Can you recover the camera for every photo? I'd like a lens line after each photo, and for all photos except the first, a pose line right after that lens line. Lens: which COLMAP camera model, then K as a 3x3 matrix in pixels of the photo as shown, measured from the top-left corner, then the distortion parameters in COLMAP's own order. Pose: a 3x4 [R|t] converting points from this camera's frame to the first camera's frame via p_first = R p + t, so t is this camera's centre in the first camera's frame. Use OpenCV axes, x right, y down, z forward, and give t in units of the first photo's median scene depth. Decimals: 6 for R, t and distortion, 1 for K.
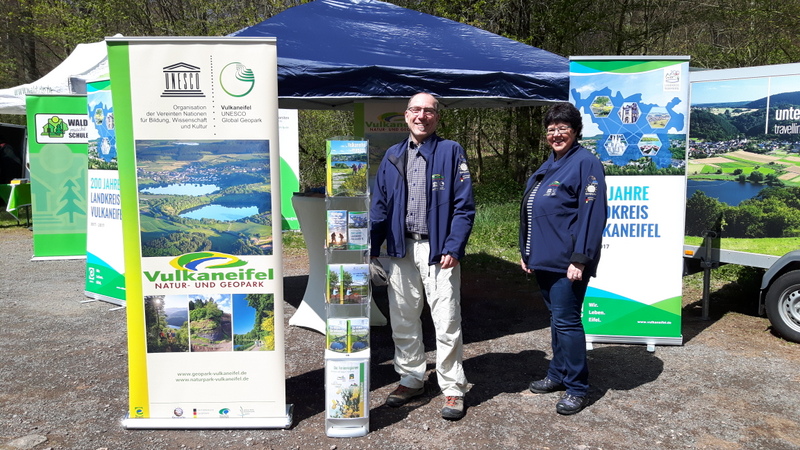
lens RADIAL K [[660.9, 0, 394.3], [0, 660.9, 225.4], [0, 0, 1]] dist [0.025425, -0.085813]
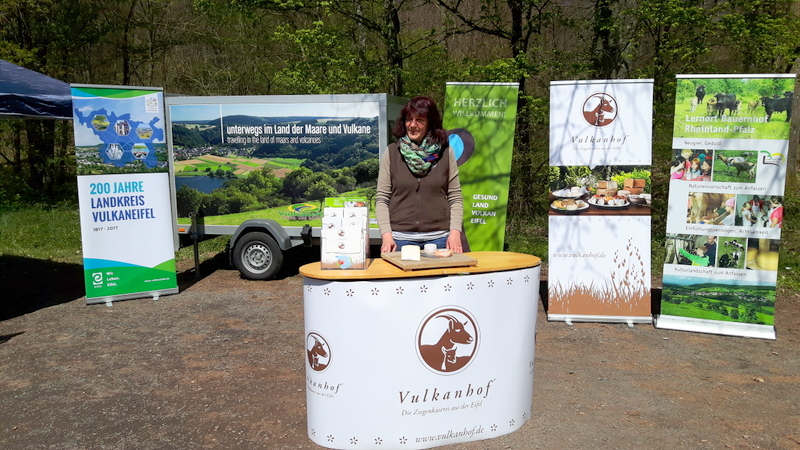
lens RADIAL K [[660.9, 0, 415.7], [0, 660.9, 239.7], [0, 0, 1]] dist [0.025425, -0.085813]
pose [[0.758546, -0.091307, 0.645191, -0.083101], [0.082027, 0.995638, 0.044464, 0.046421], [-0.646436, 0.019195, 0.762726, -0.408558]]
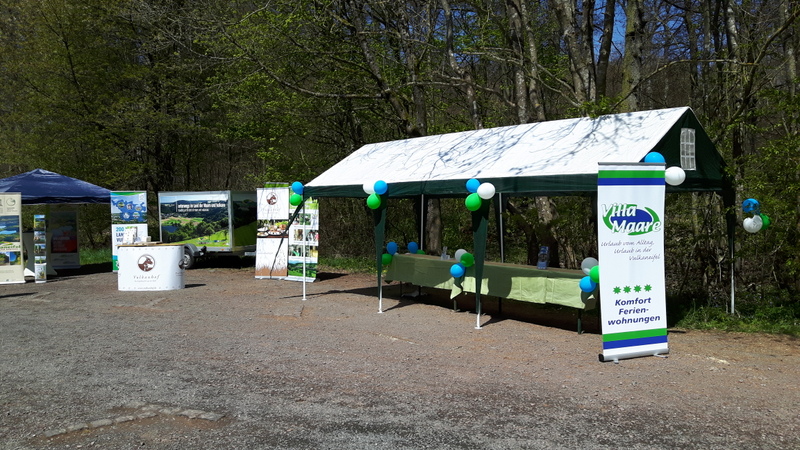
lens RADIAL K [[660.9, 0, 430.6], [0, 660.9, 233.8], [0, 0, 1]] dist [0.025425, -0.085813]
pose [[0.902335, -0.024960, 0.430312, 0.271204], [0.064530, 0.994893, -0.077607, 0.352583], [-0.426178, 0.097795, 0.899338, -2.837904]]
